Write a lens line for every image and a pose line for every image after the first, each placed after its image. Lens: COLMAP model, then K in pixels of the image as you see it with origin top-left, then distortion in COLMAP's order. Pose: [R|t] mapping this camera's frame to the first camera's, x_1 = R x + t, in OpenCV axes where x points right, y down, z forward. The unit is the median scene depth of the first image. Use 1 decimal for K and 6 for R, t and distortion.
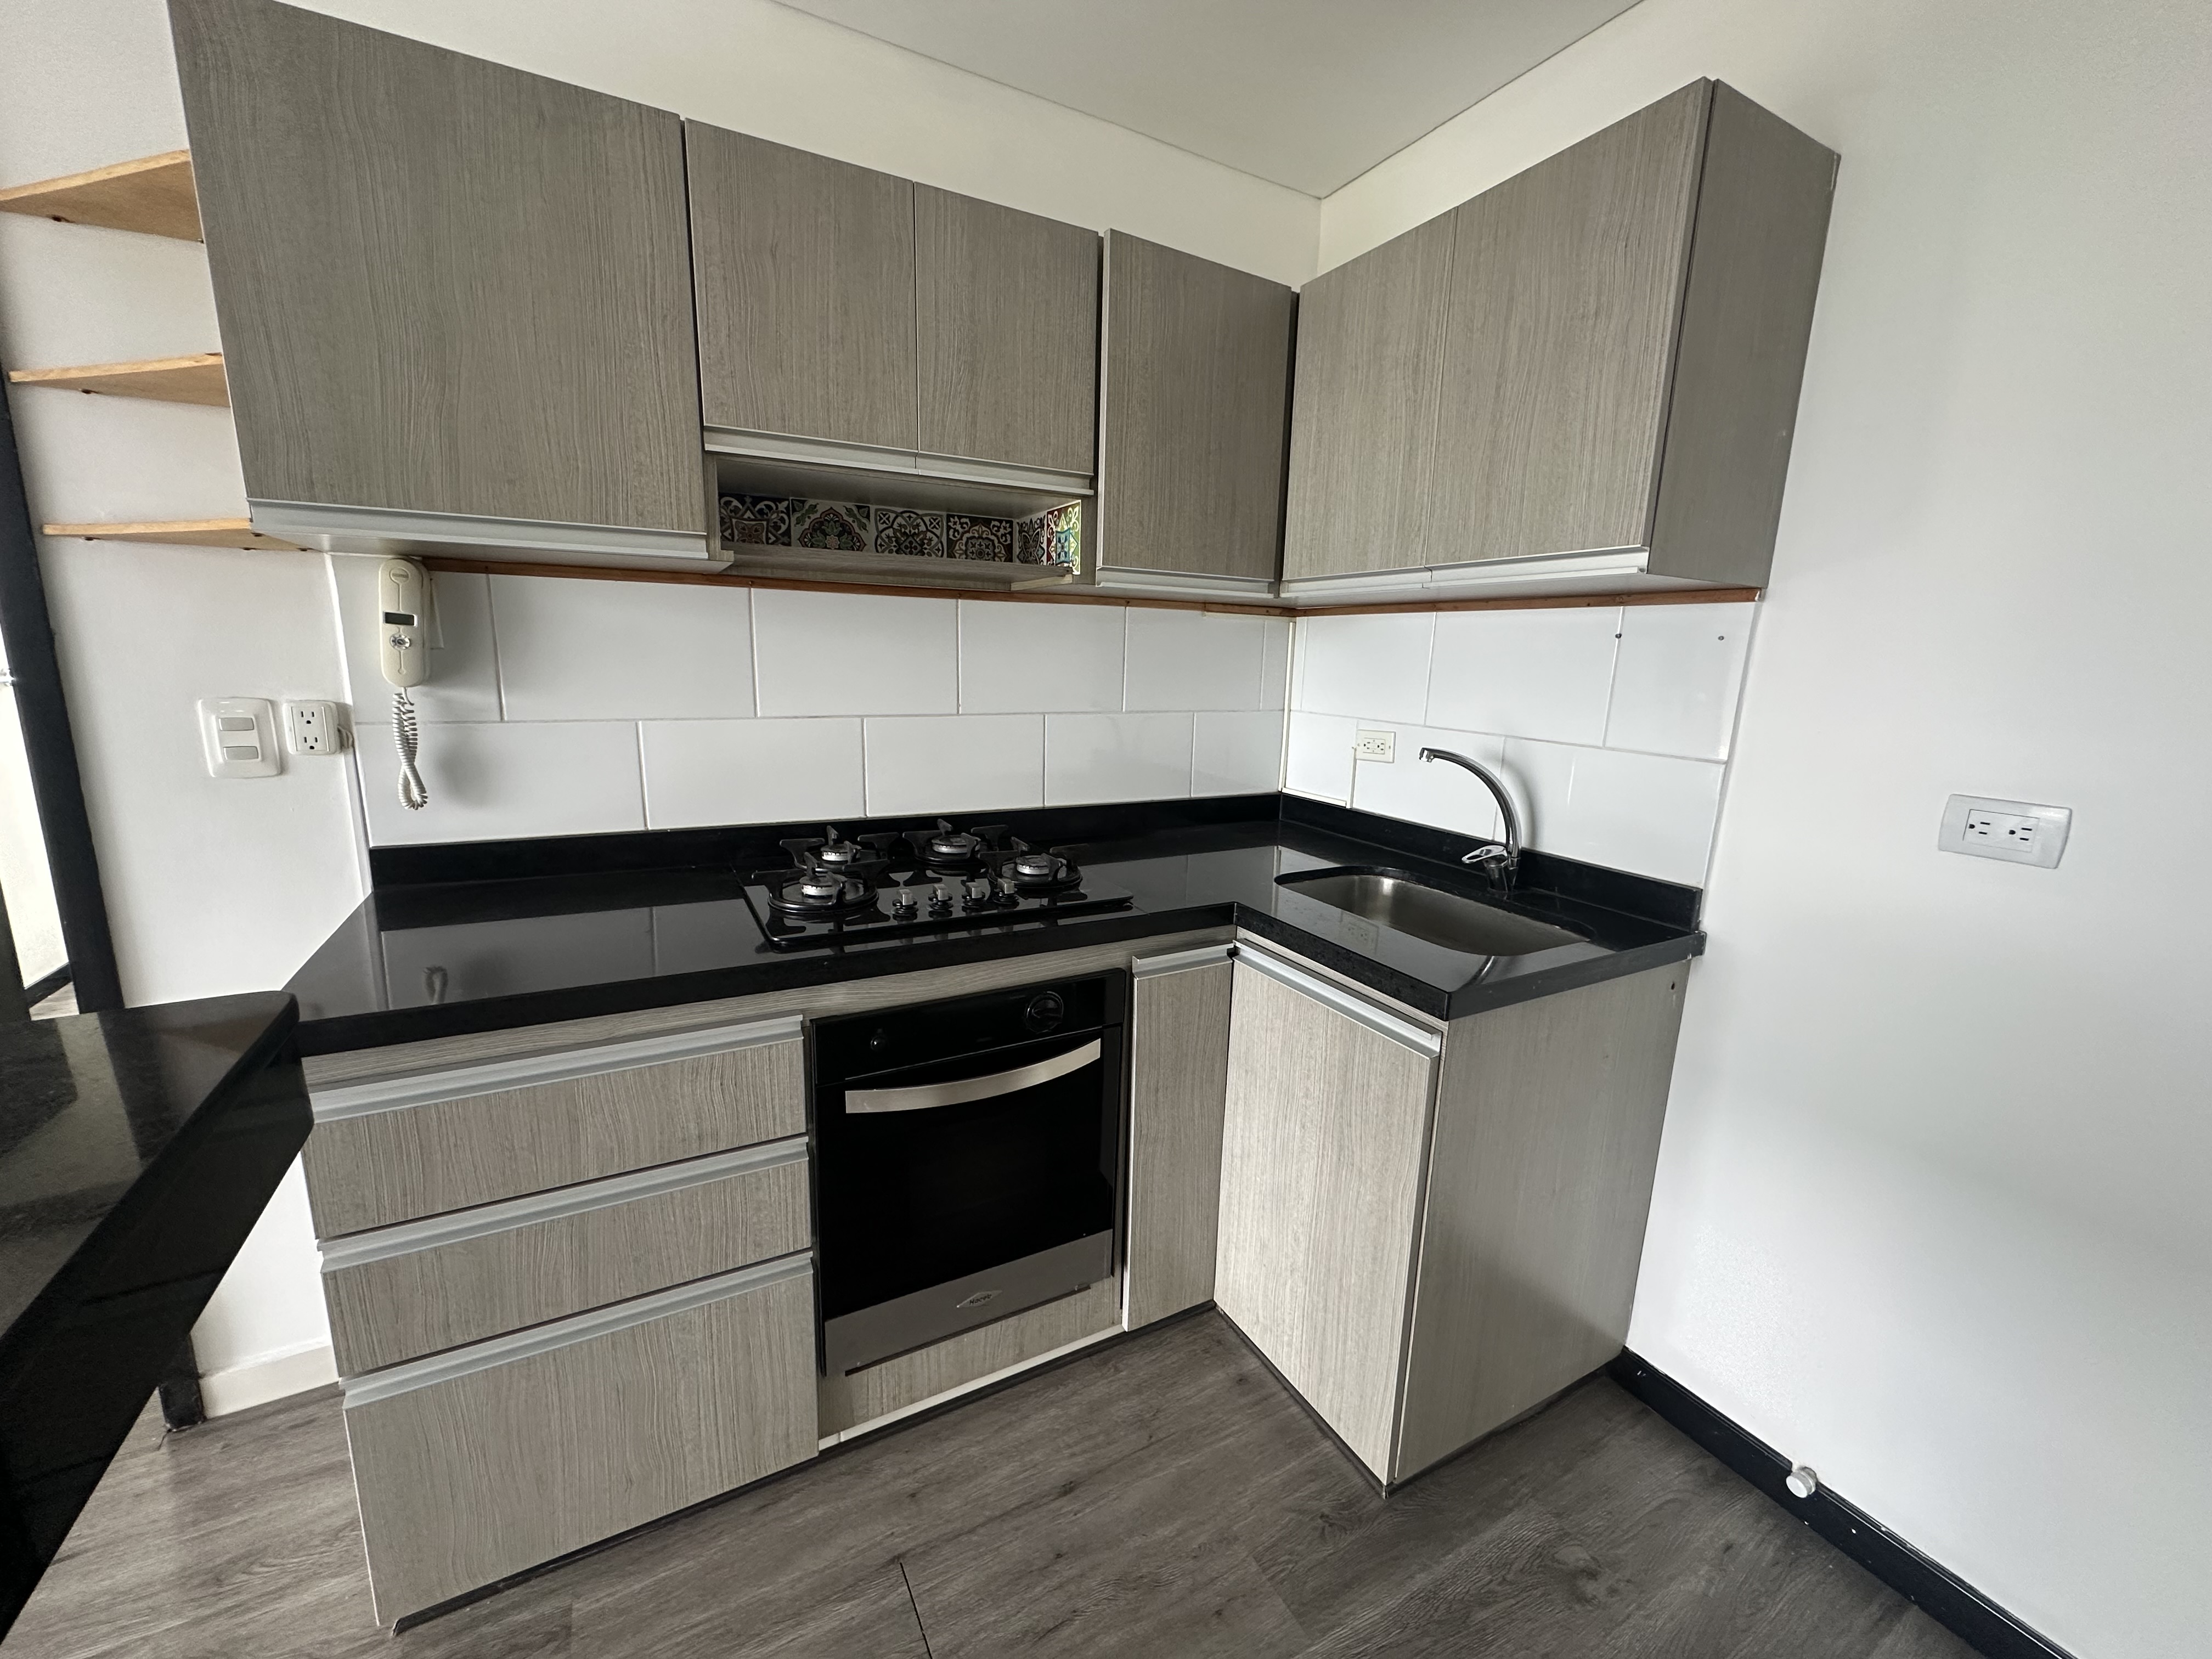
lens RADIAL K [[881.8, 0, 1105.9], [0, 881.8, 827.1], [0, 0, 1]] dist [-0.003095, 0.000150]
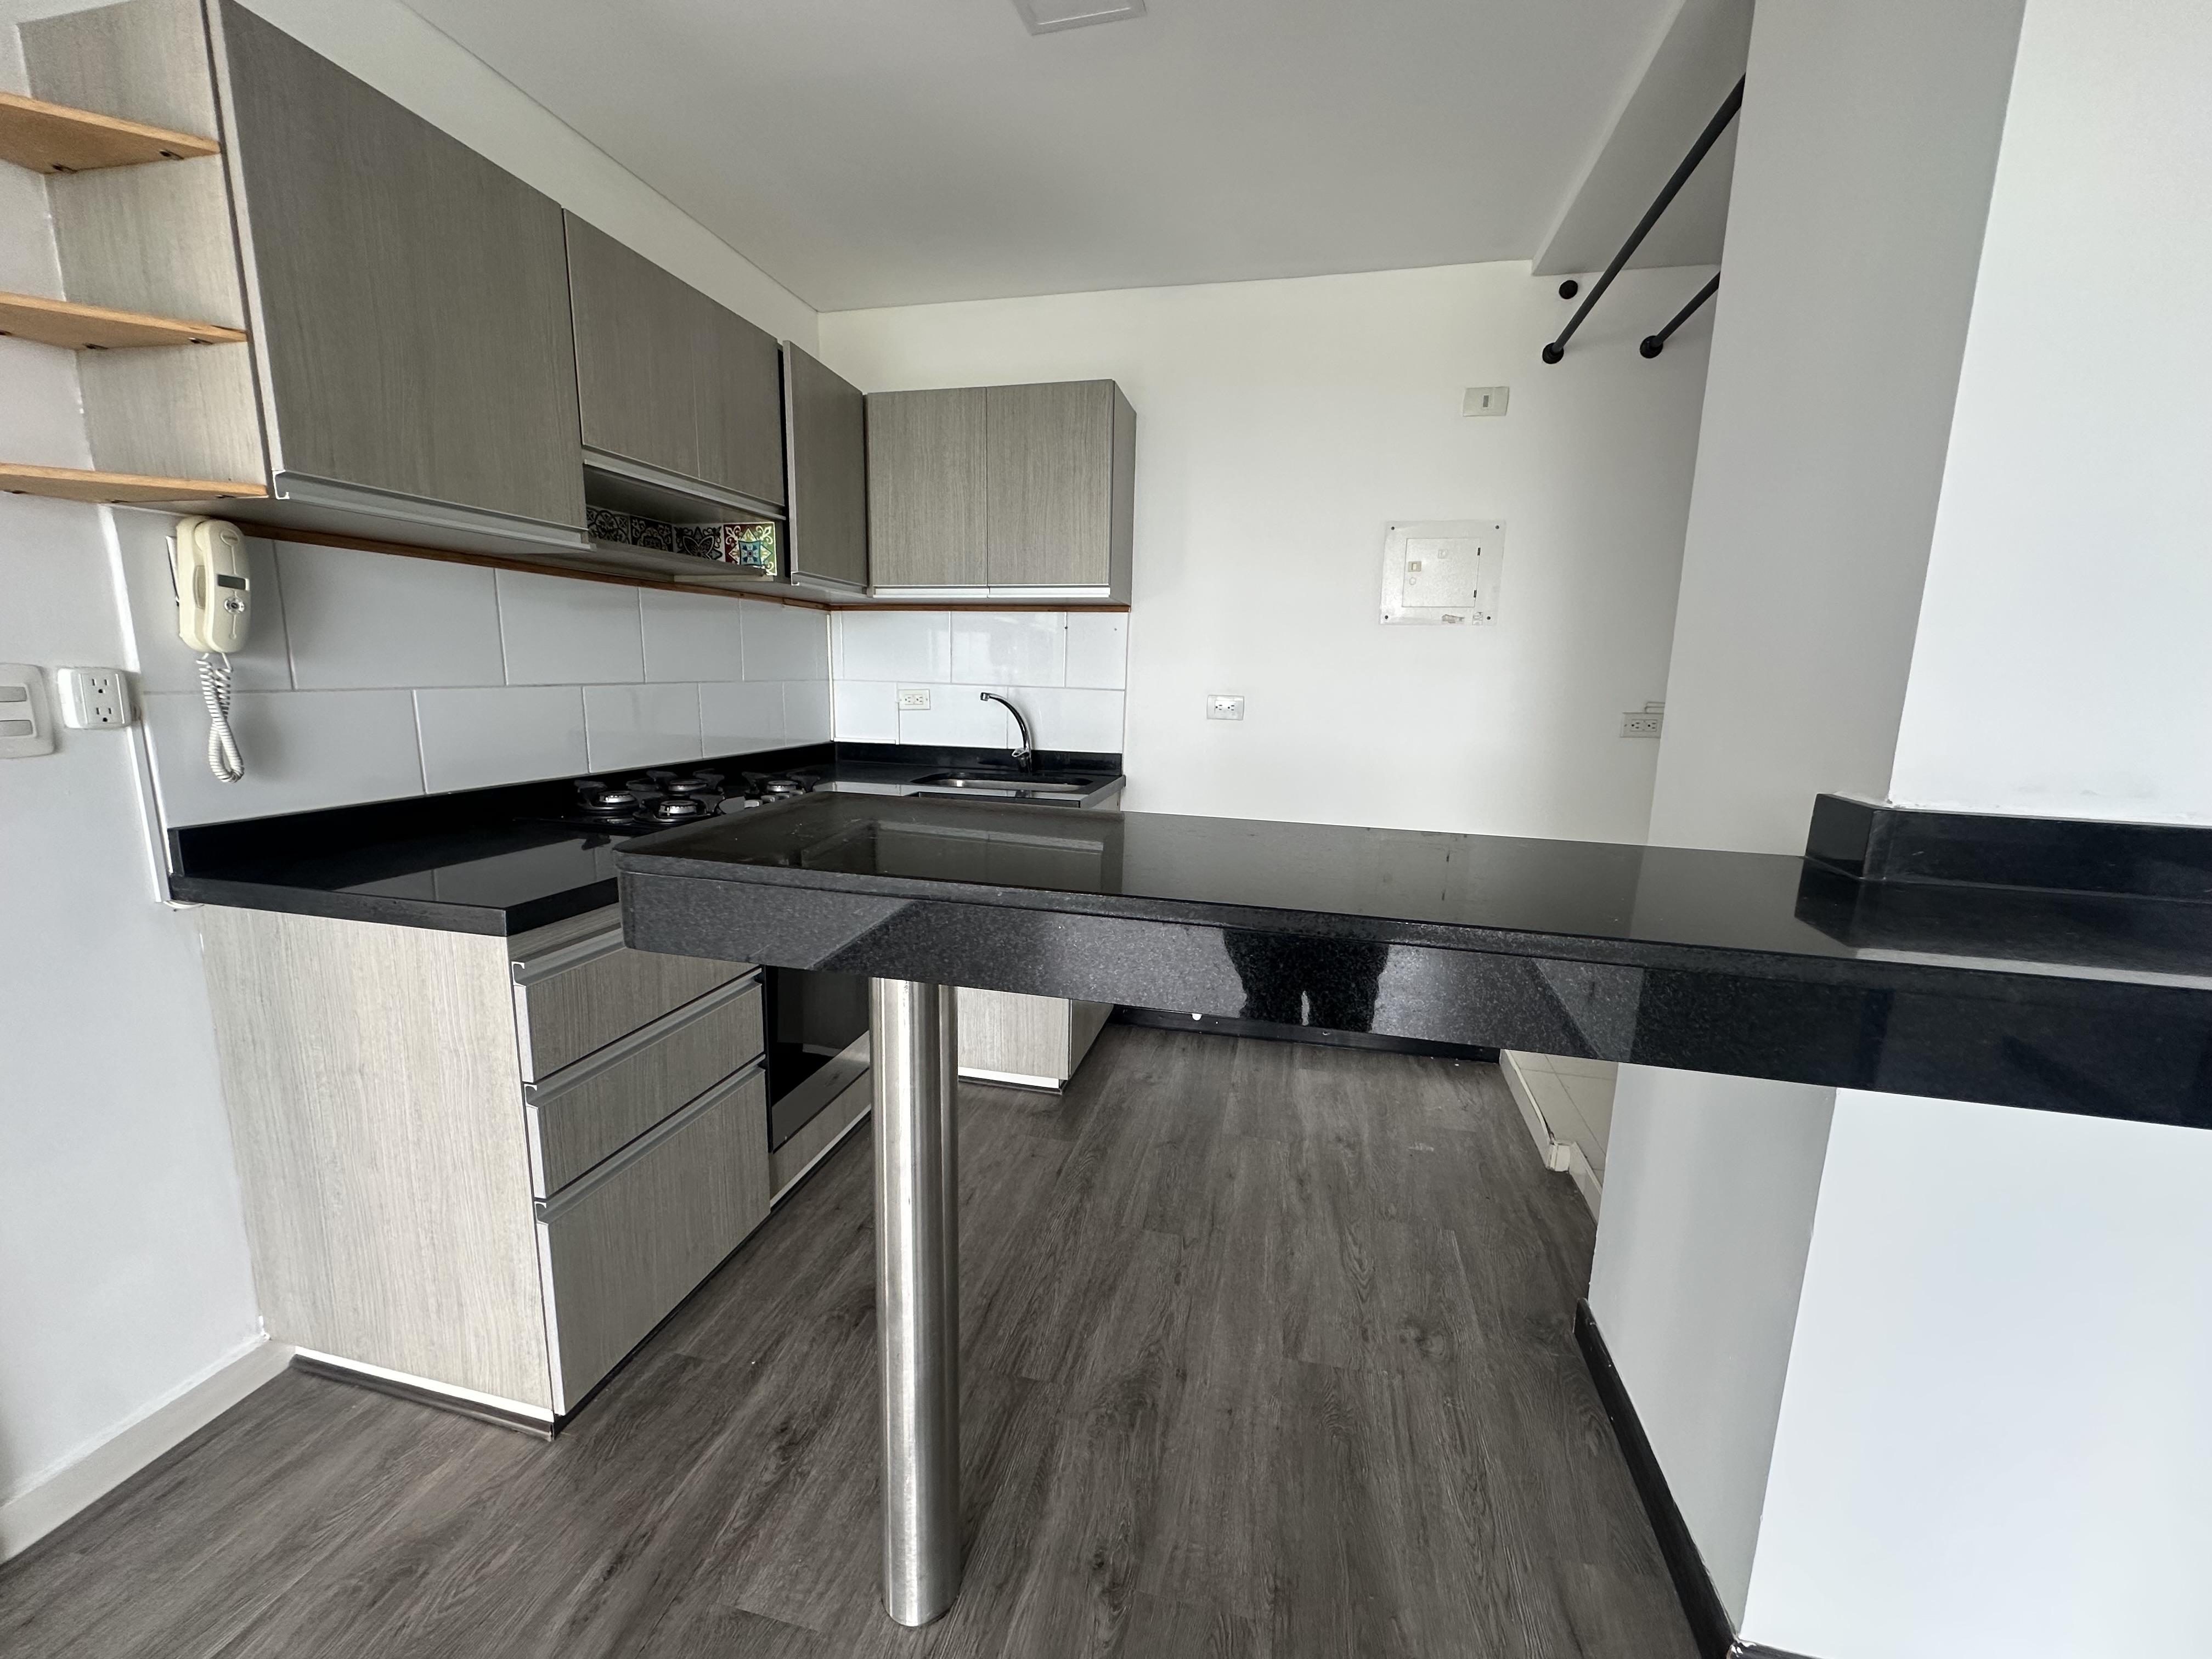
lens RADIAL K [[881.8, 0, 1105.9], [0, 881.8, 827.1], [0, 0, 1]] dist [-0.003095, 0.000150]
pose [[0.665458, -0.143727, 0.732467, -0.855690], [0.142734, 0.987681, 0.064130, 0.101623], [-0.732661, 0.061872, 0.677776, -0.334857]]
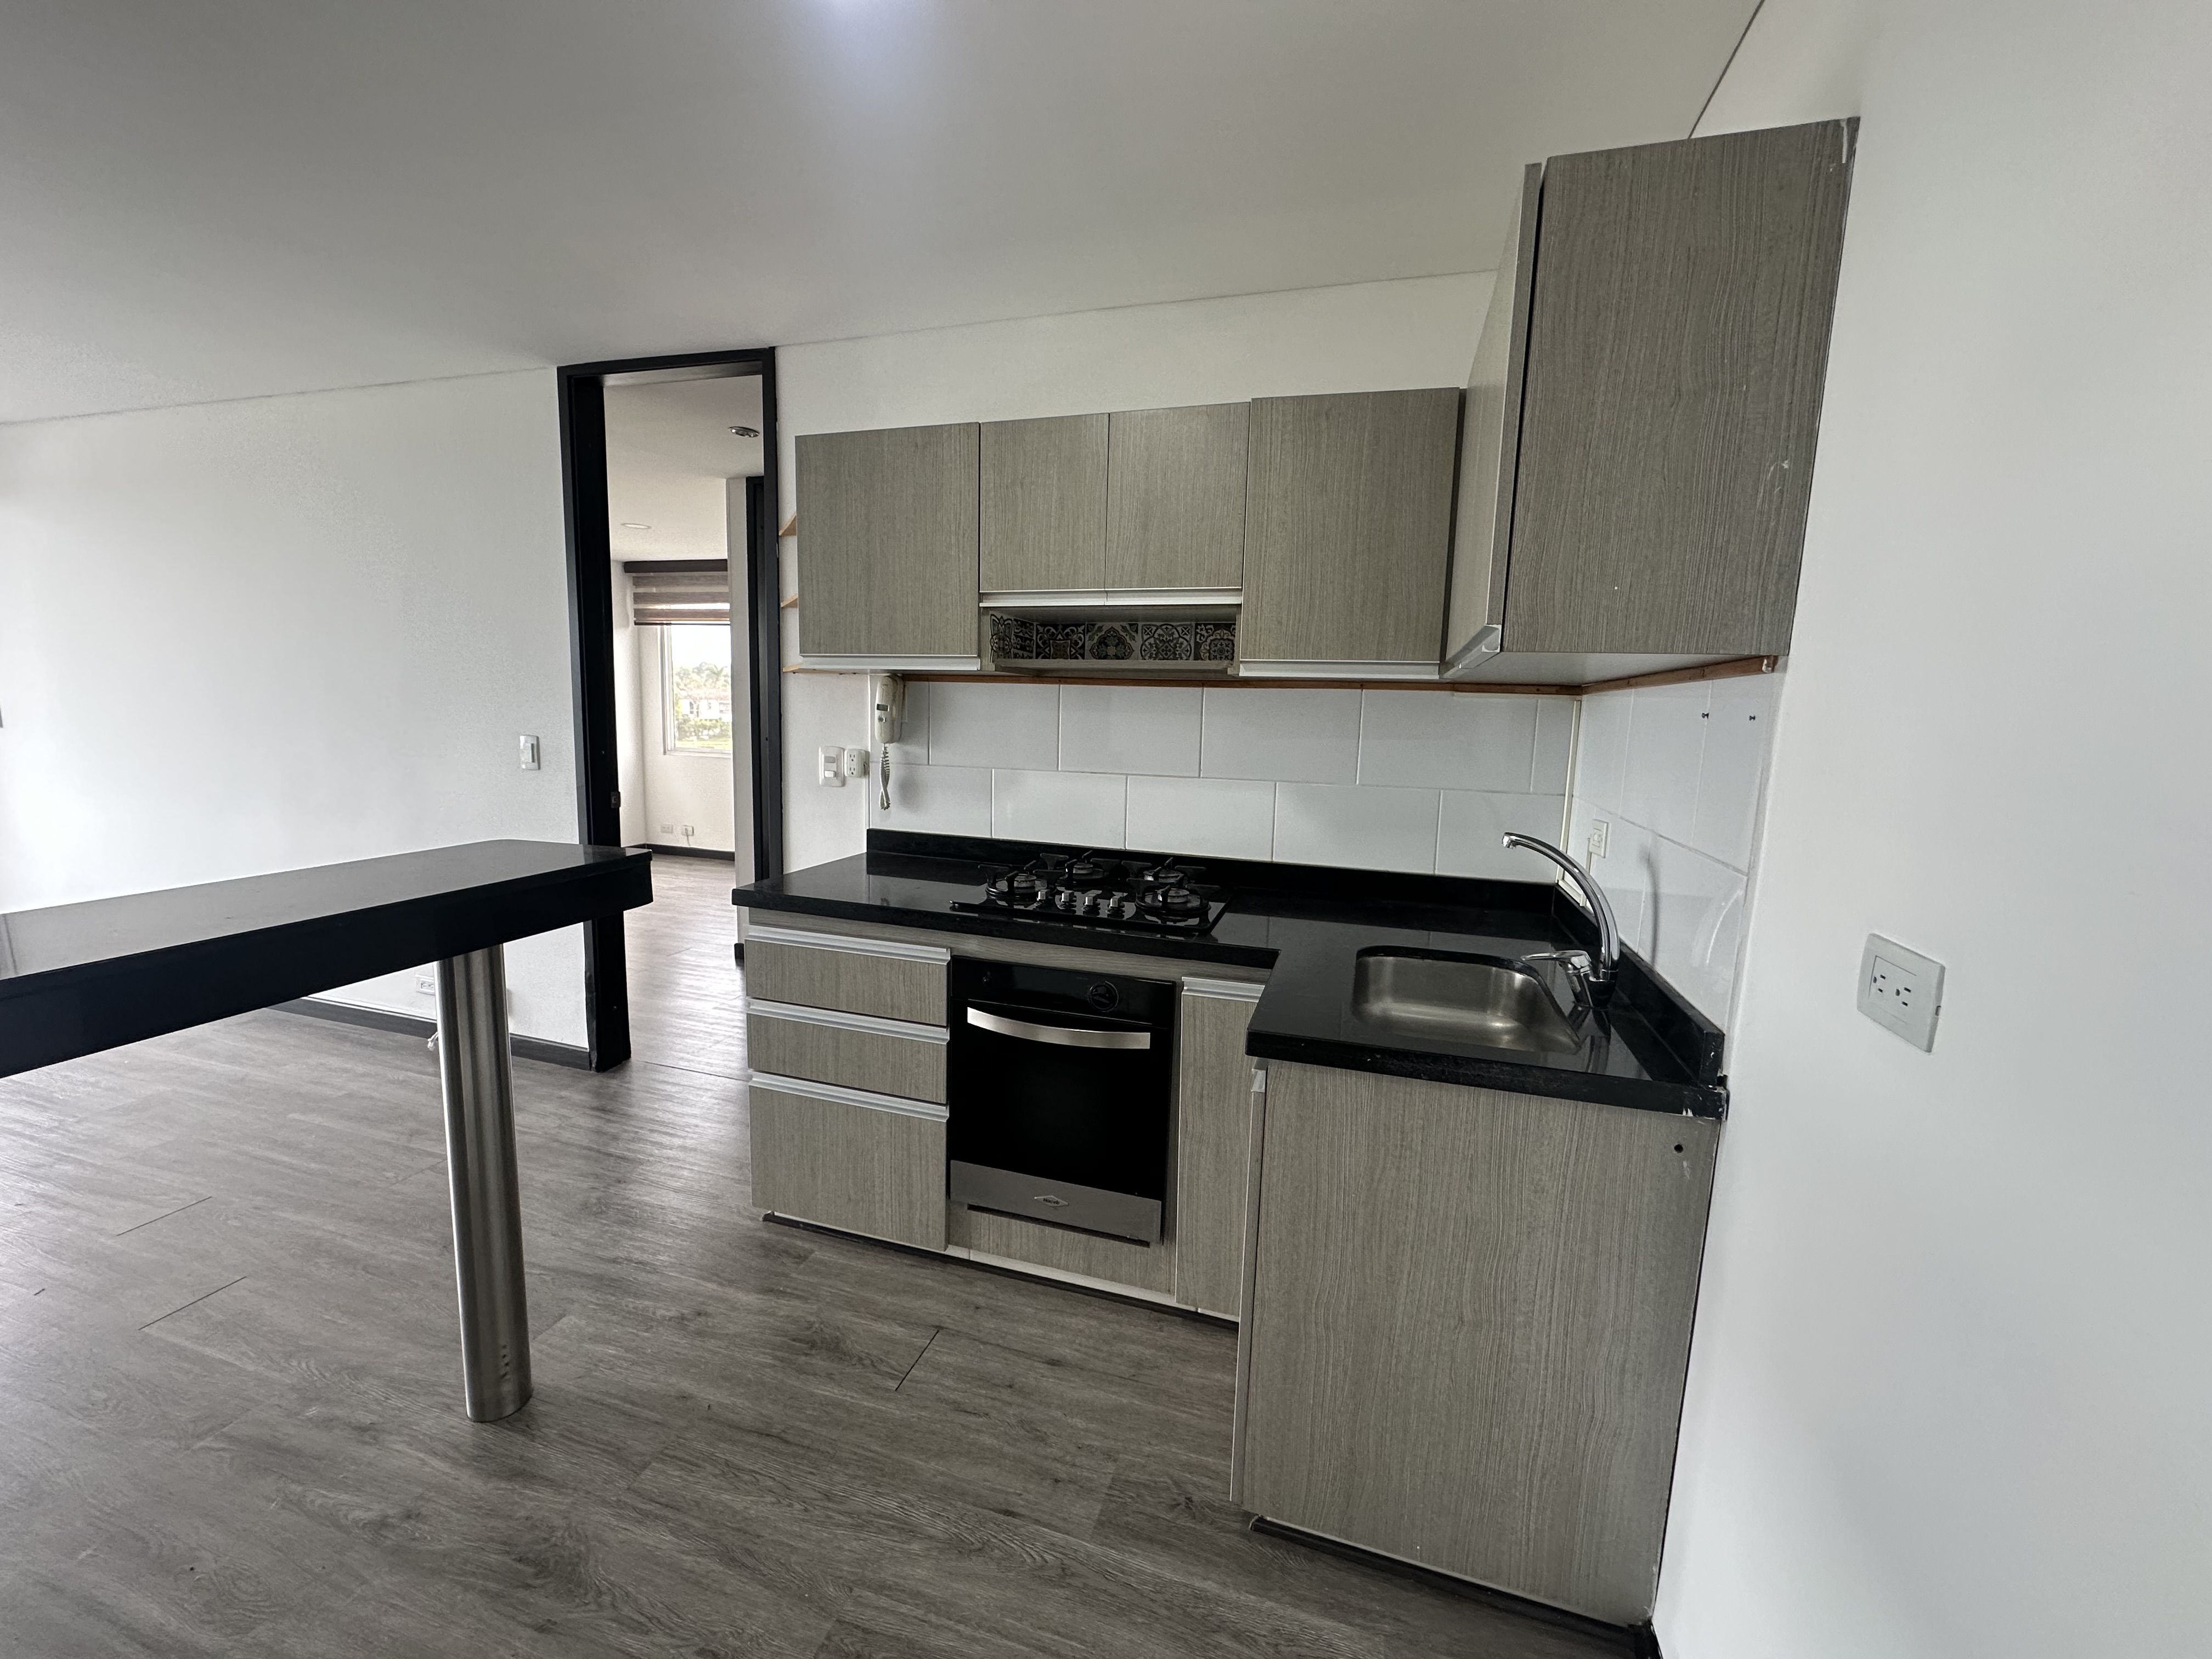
lens RADIAL K [[879.5, 0, 1104.9], [0, 879.5, 826.9], [0, 0, 1]] dist [-0.004832, 0.000395]
pose [[0.697813, 0.088241, -0.710824, 0.830369], [-0.149796, 0.988417, -0.024352, -0.009578], [0.700441, 0.123472, 0.702948, 0.042474]]
